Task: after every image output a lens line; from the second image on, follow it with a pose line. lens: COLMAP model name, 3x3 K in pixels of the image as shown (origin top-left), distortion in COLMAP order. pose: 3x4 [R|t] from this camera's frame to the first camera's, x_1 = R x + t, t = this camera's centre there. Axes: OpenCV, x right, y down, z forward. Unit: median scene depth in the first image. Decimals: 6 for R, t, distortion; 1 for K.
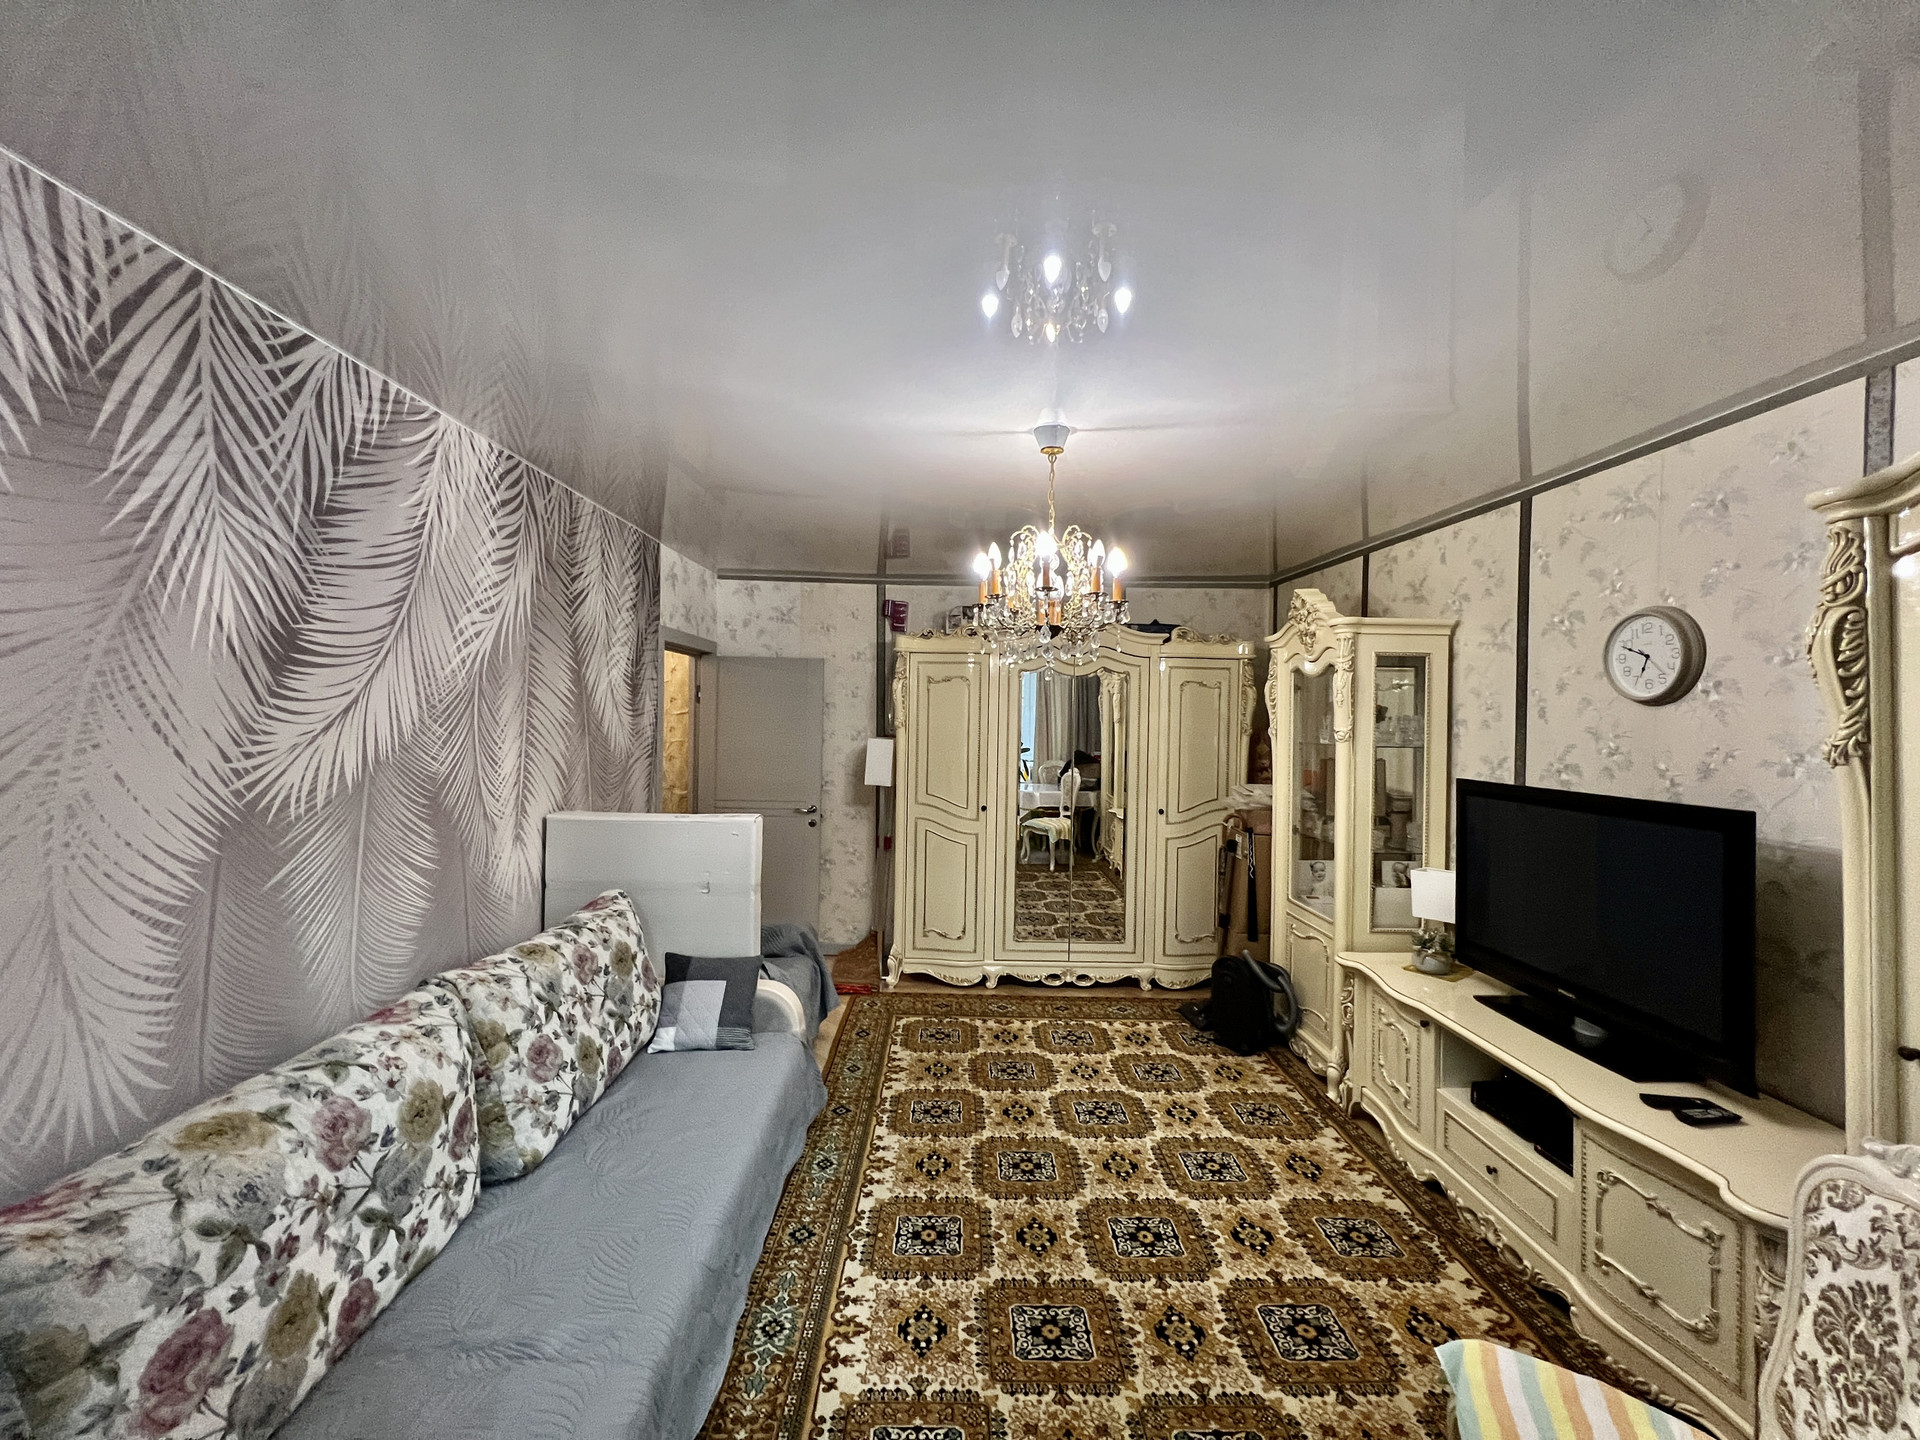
lens RADIAL K [[770.5, 0, 960.0], [0, 770.5, 720.0], [0, 0, 1]] dist [-0.000038, -0.000024]
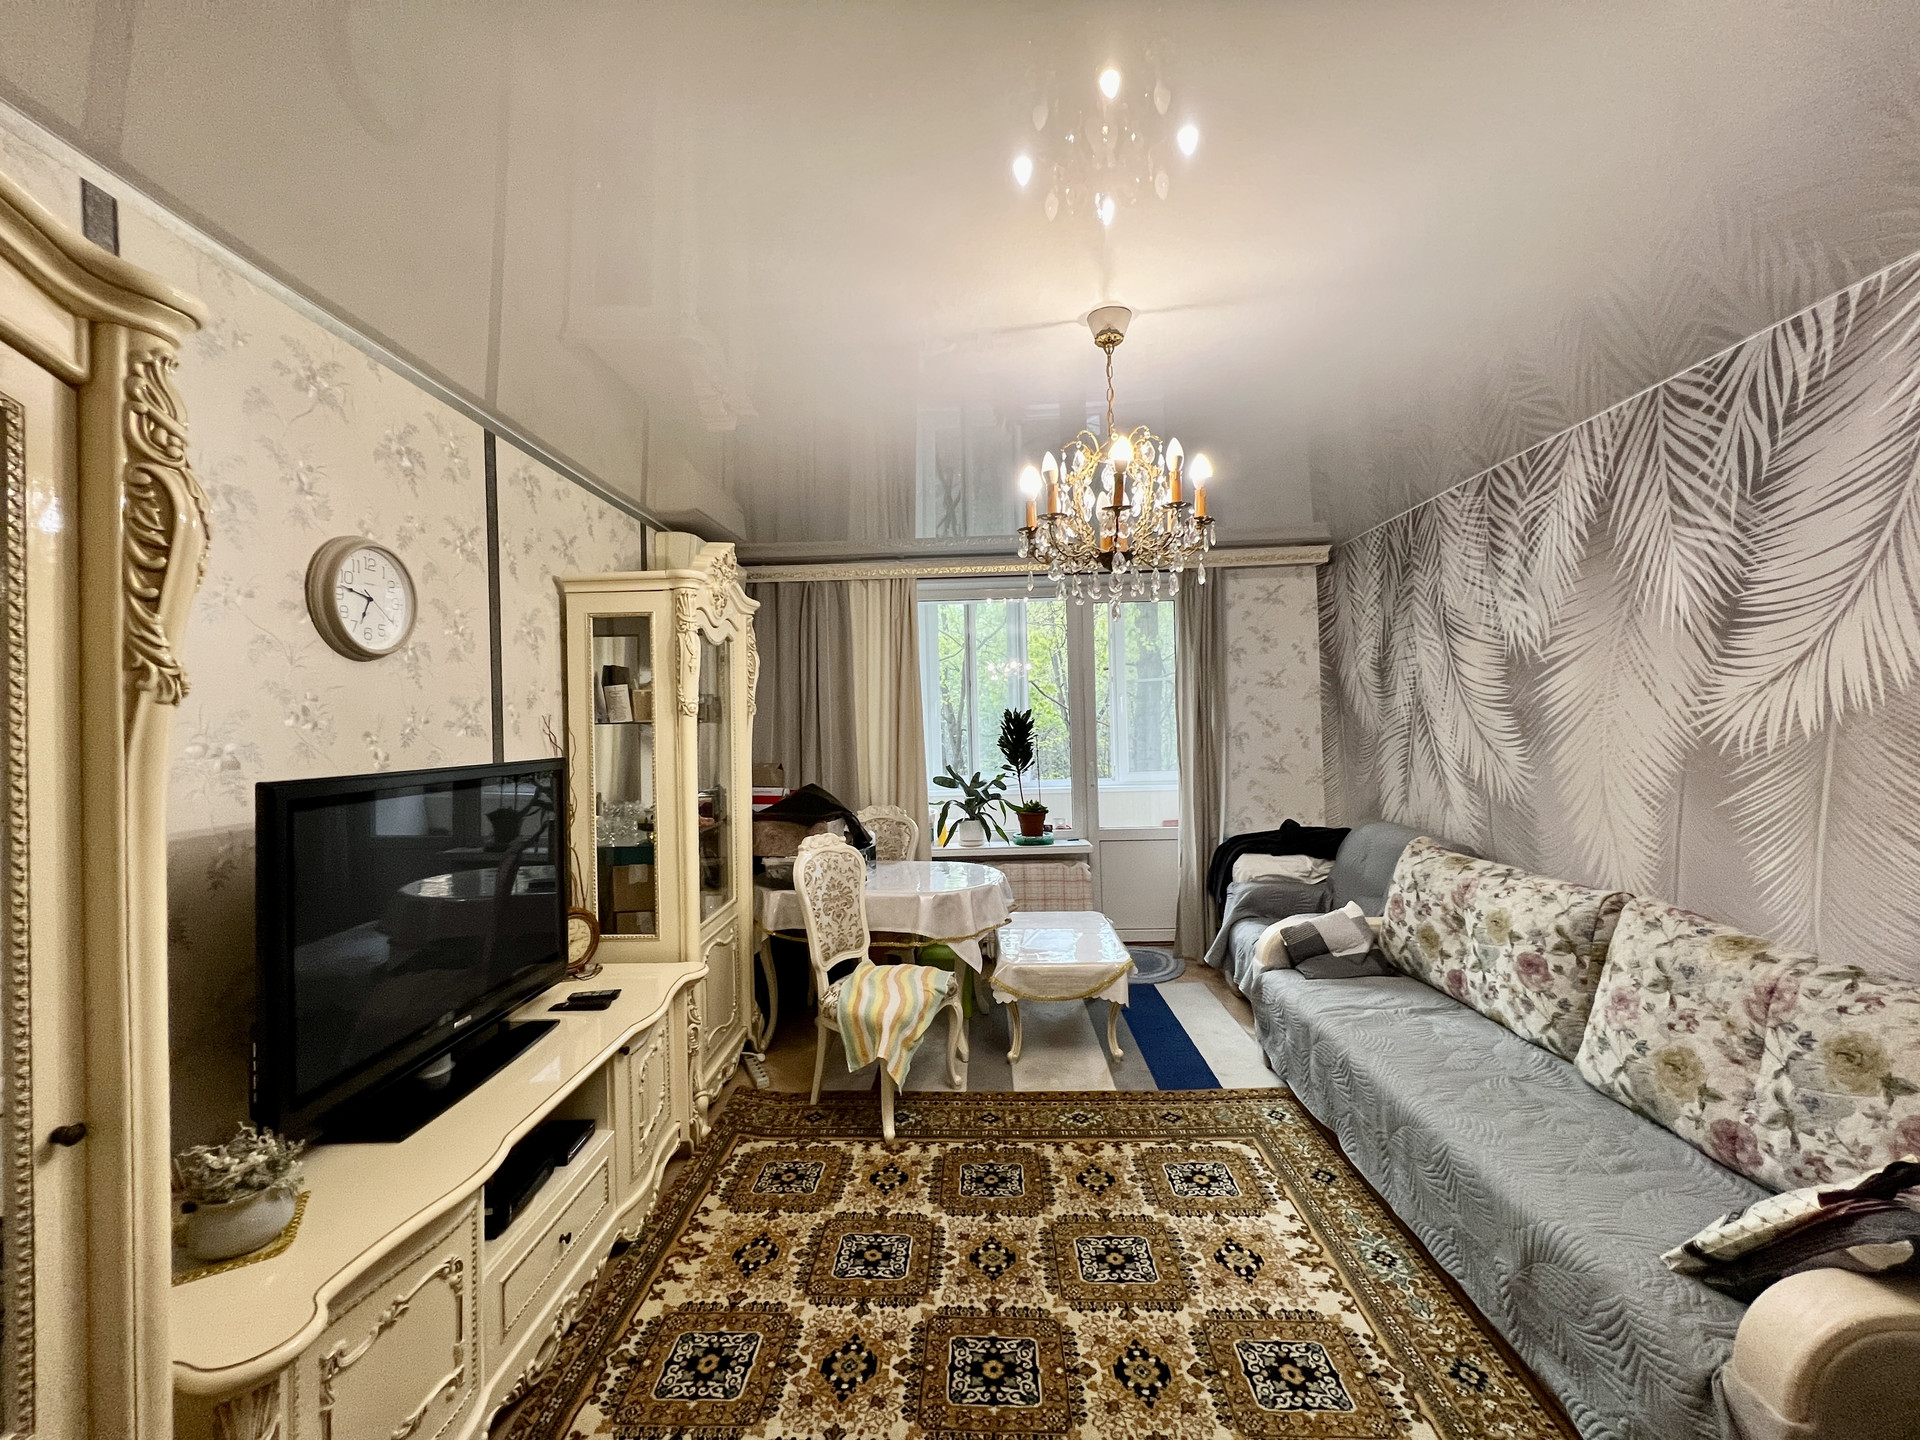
lens RADIAL K [[770.5, 0, 960.0], [0, 770.5, 720.0], [0, 0, 1]] dist [-0.000038, -0.000024]
pose [[-0.999332, 0.009147, 0.035374, 0.301058], [0.008985, 0.999948, -0.004740, 0.064999], [-0.035416, -0.004419, -0.999363, 2.173525]]
